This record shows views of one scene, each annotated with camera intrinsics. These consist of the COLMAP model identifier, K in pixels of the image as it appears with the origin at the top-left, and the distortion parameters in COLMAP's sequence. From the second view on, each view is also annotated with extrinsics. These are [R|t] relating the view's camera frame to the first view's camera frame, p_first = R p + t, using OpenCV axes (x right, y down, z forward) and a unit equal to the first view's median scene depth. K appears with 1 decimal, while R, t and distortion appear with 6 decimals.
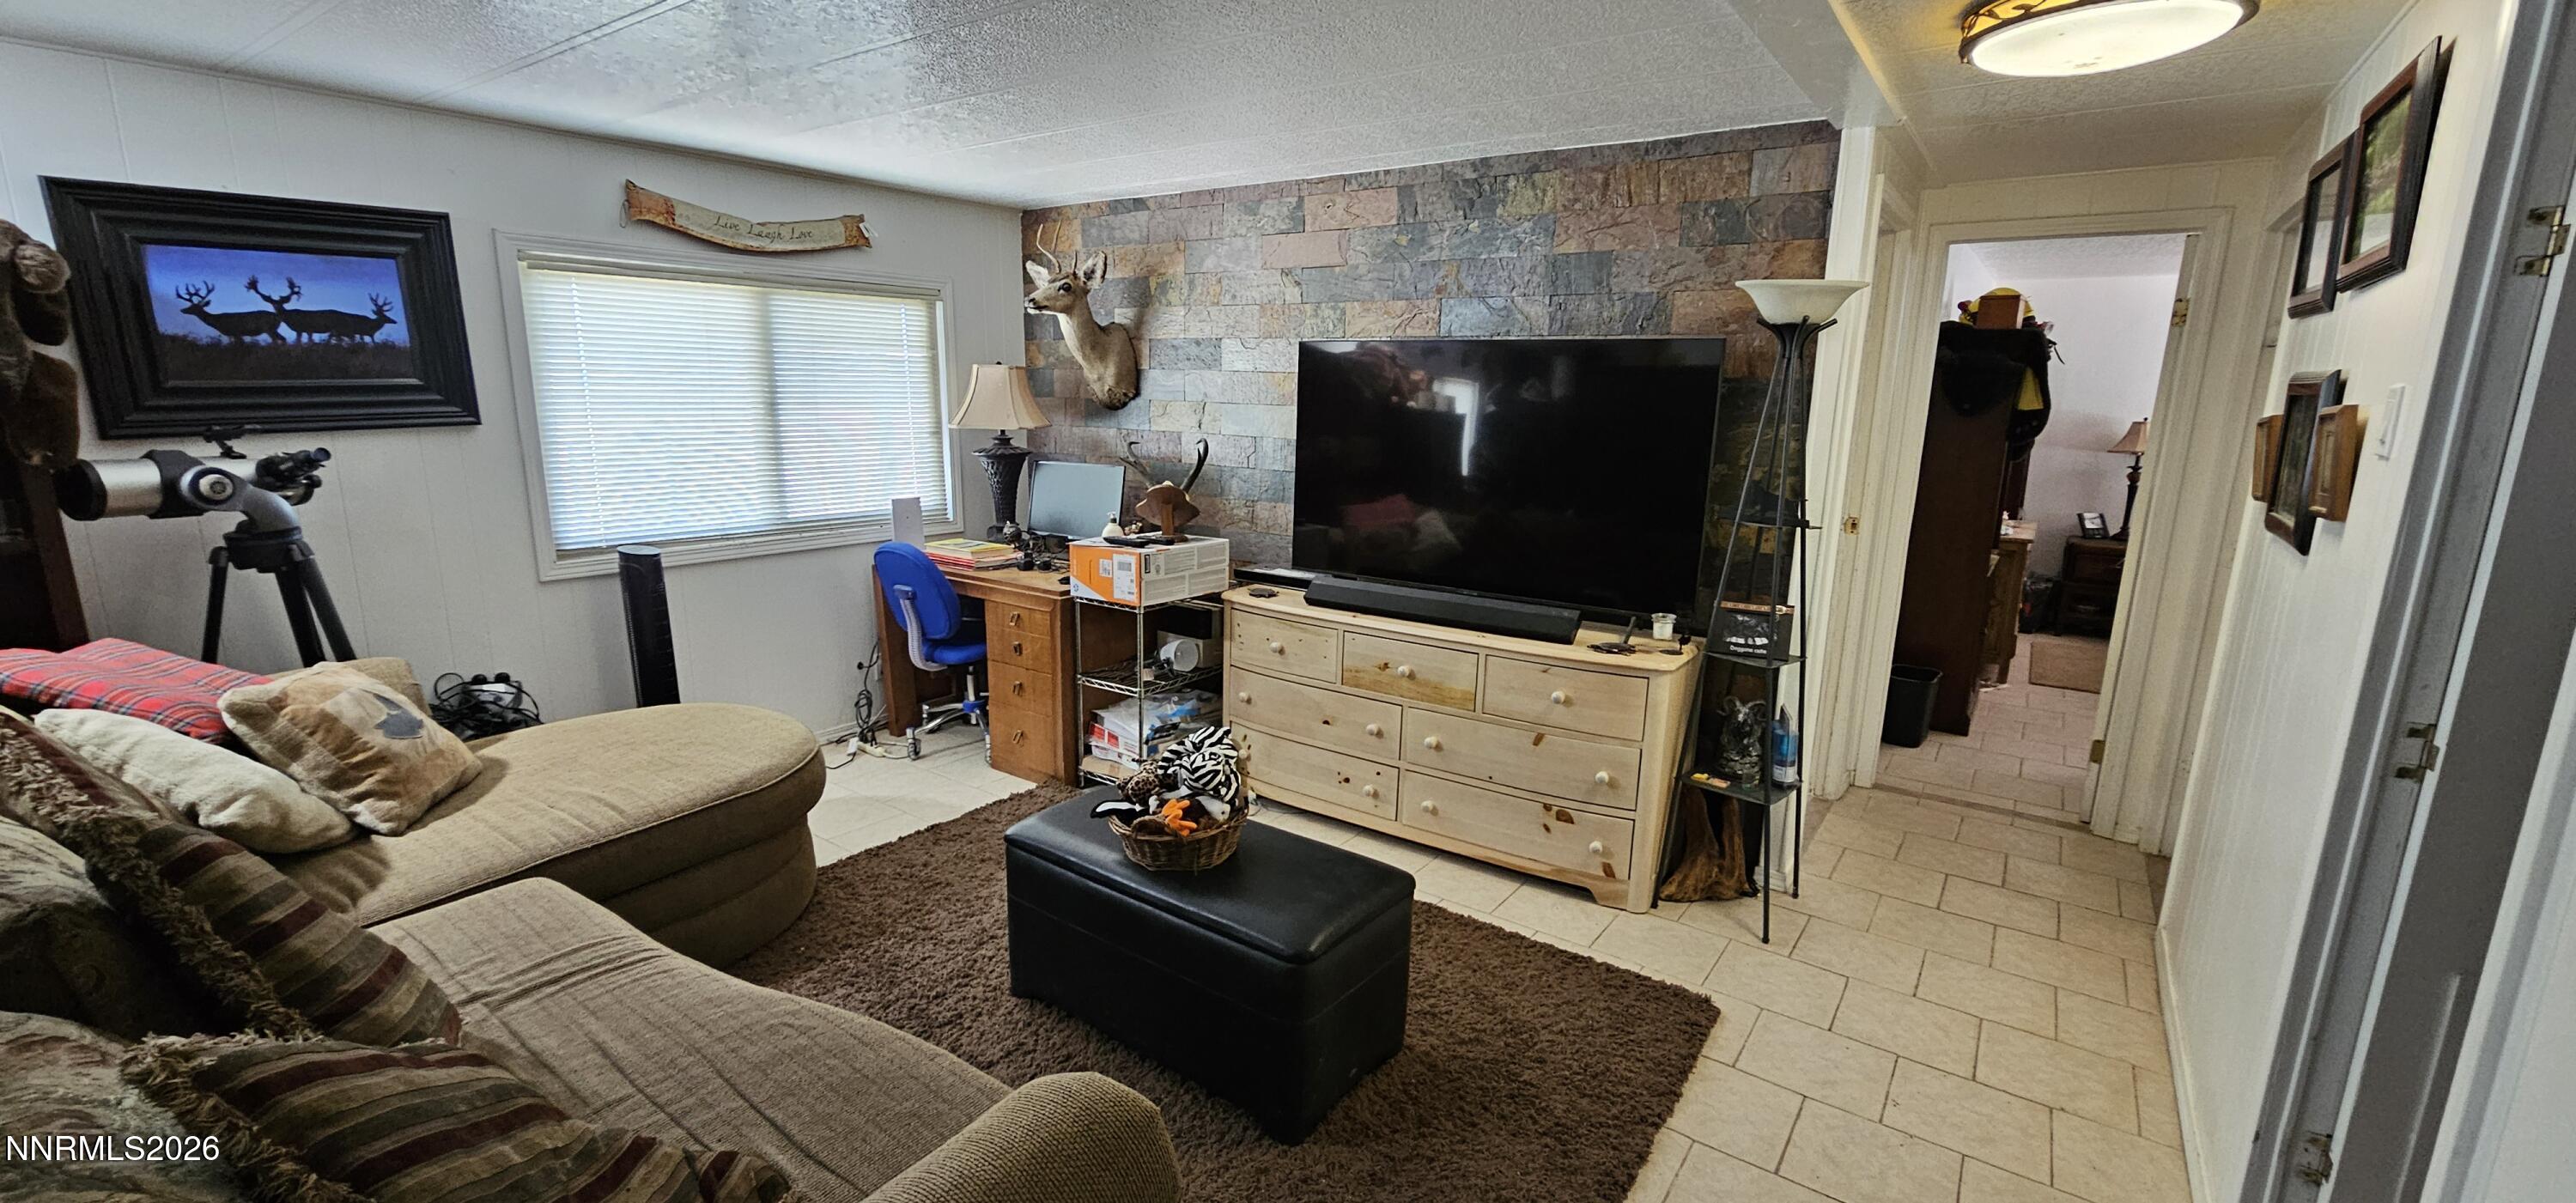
lens RADIAL K [[1055.7, 0, 1286.4], [0, 1055.7, 598.7], [0, 0, 1]] dist [-0.002035, -0.001816]
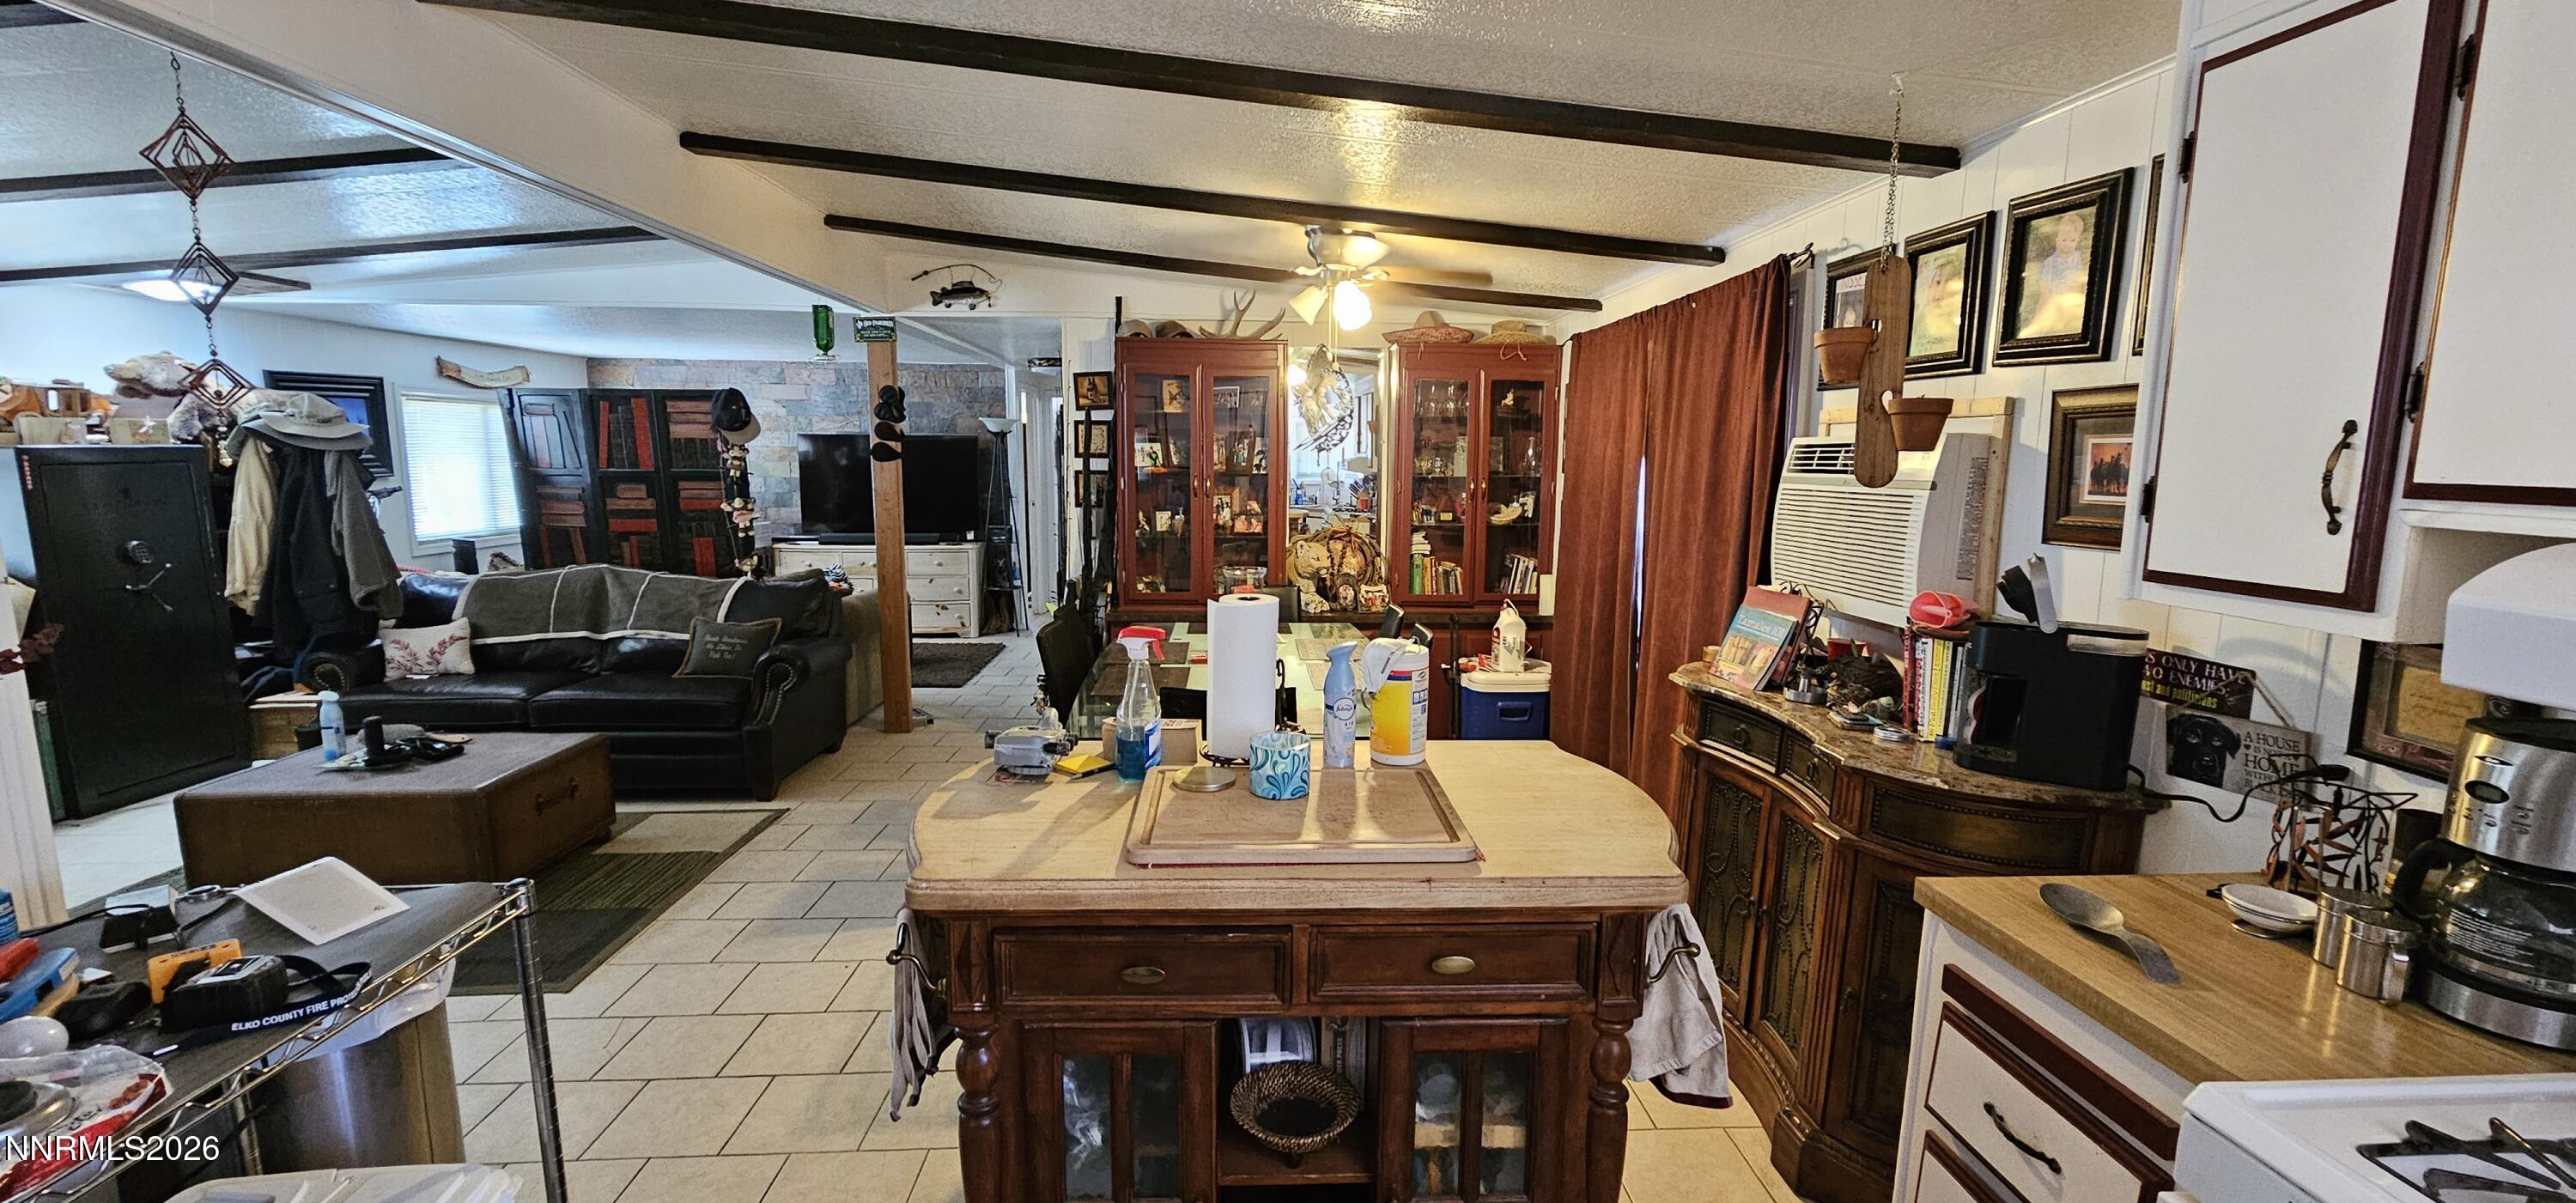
lens RADIAL K [[1055.7, 0, 1293.3], [0, 1055.7, 617.2], [0, 0, 1]] dist [-0.002035, -0.001816]
pose [[0.774276, -0.108849, 0.623417, -0.737016], [0.133270, 0.991051, 0.007519, 0.325730], [-0.618656, 0.077260, 0.781854, -1.681081]]
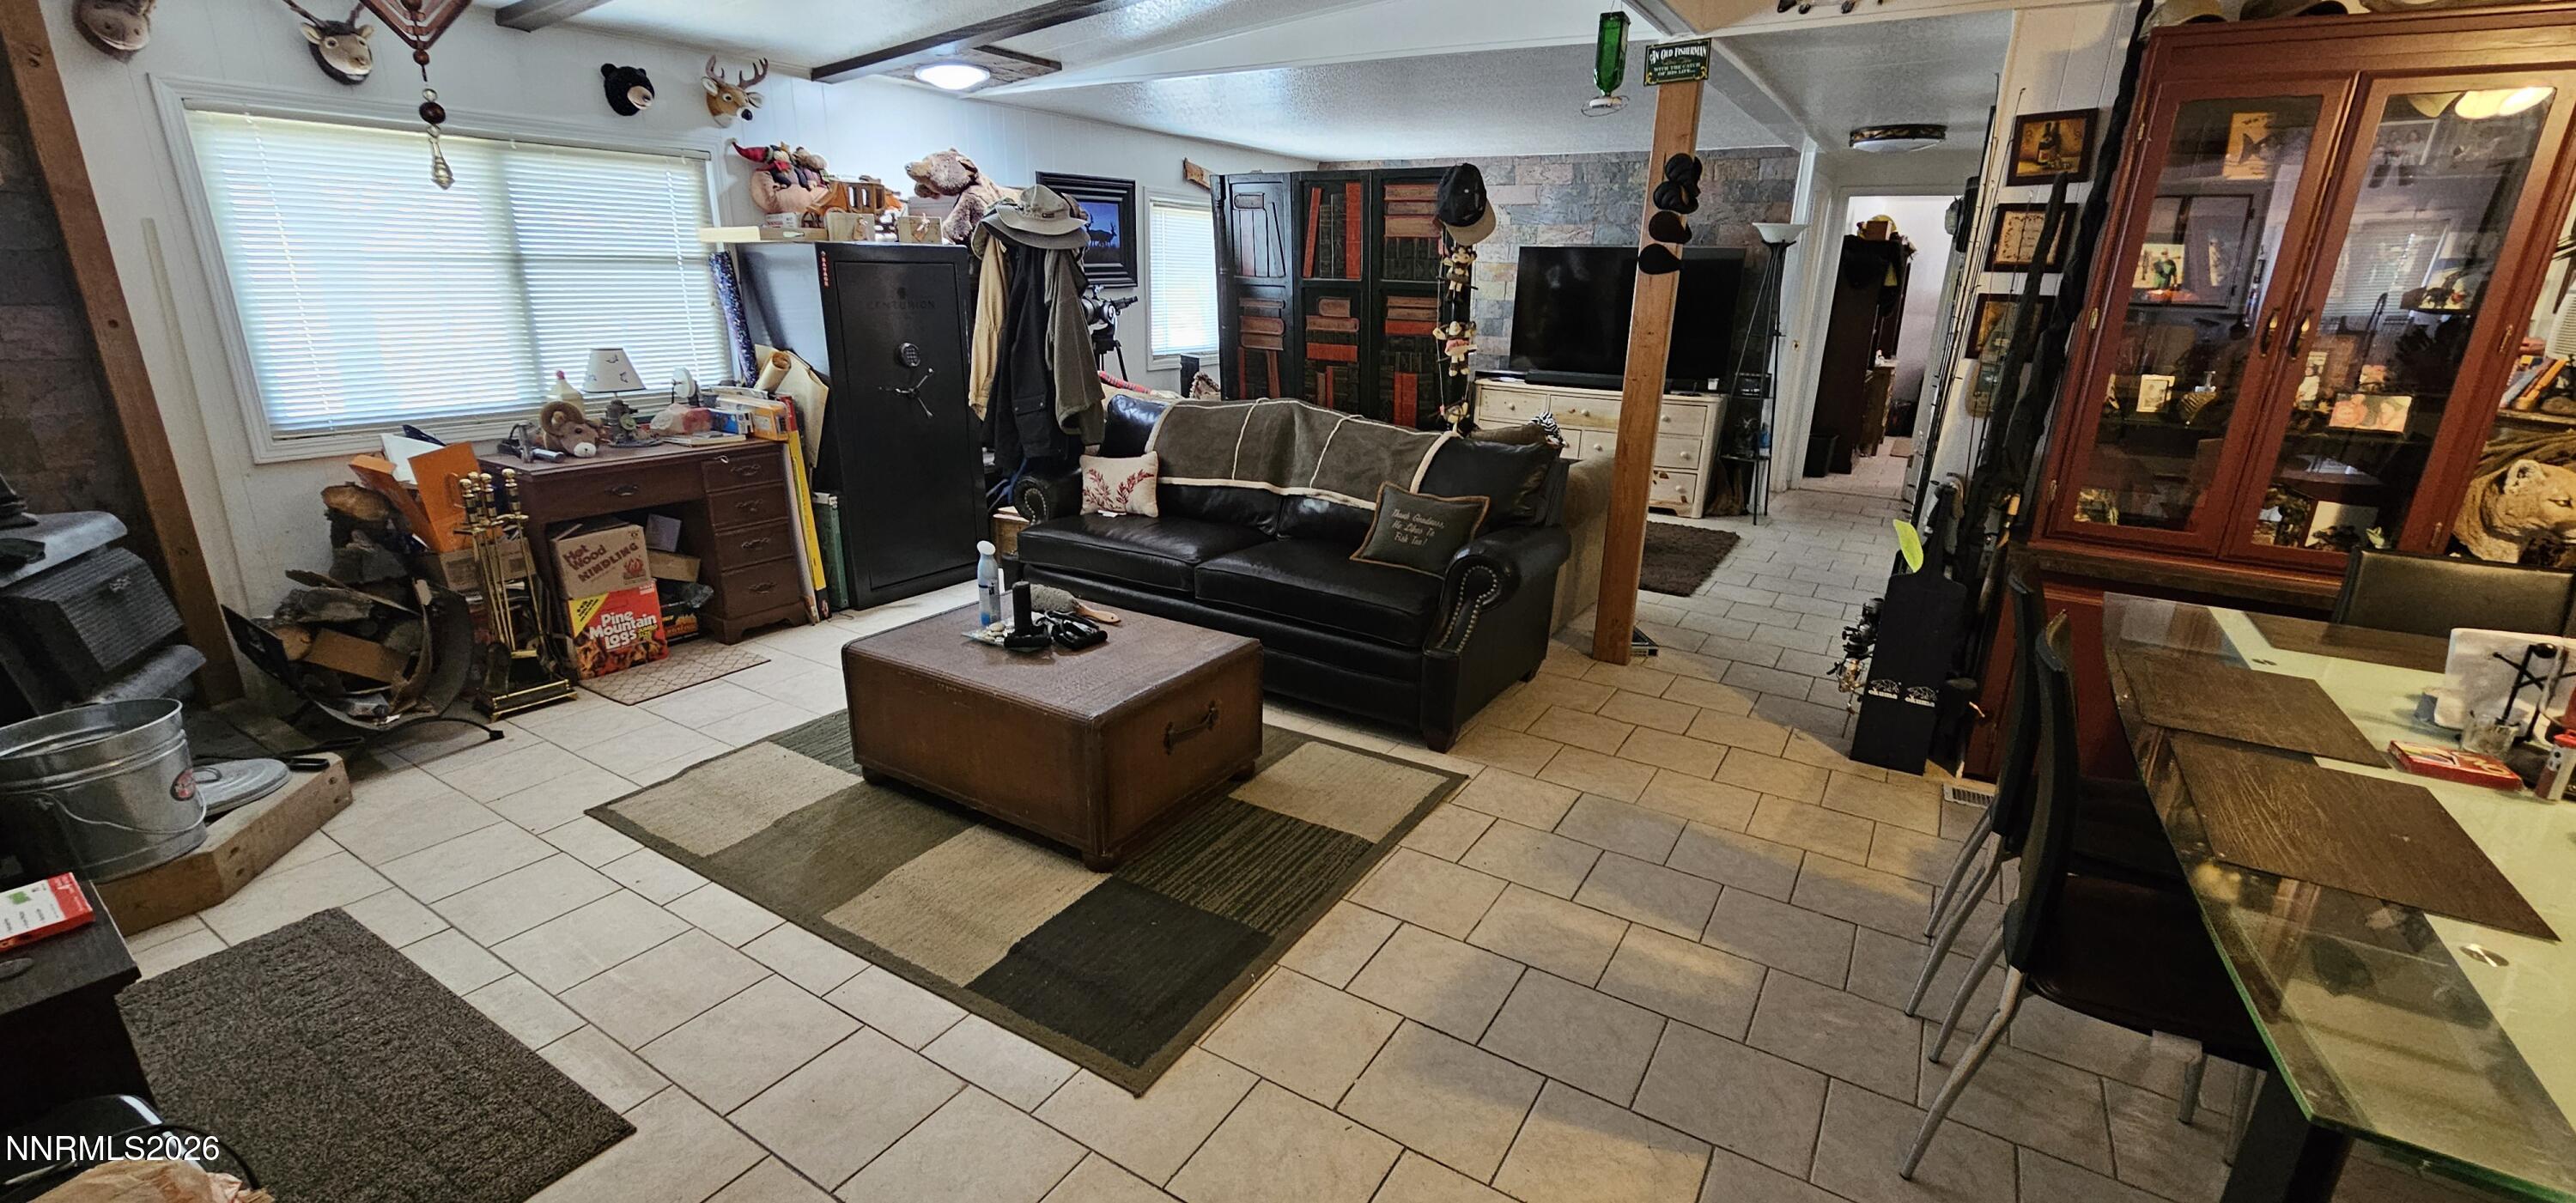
lens RADIAL K [[1055.7, 0, 1297.0], [0, 1055.7, 608.7], [0, 0, 1]] dist [-0.002035, -0.001816]
pose [[0.997160, -0.018515, 0.072996, -0.637008], [0.010682, 0.994281, 0.106264, 0.235609], [-0.074546, -0.105183, 0.991655, -1.096269]]
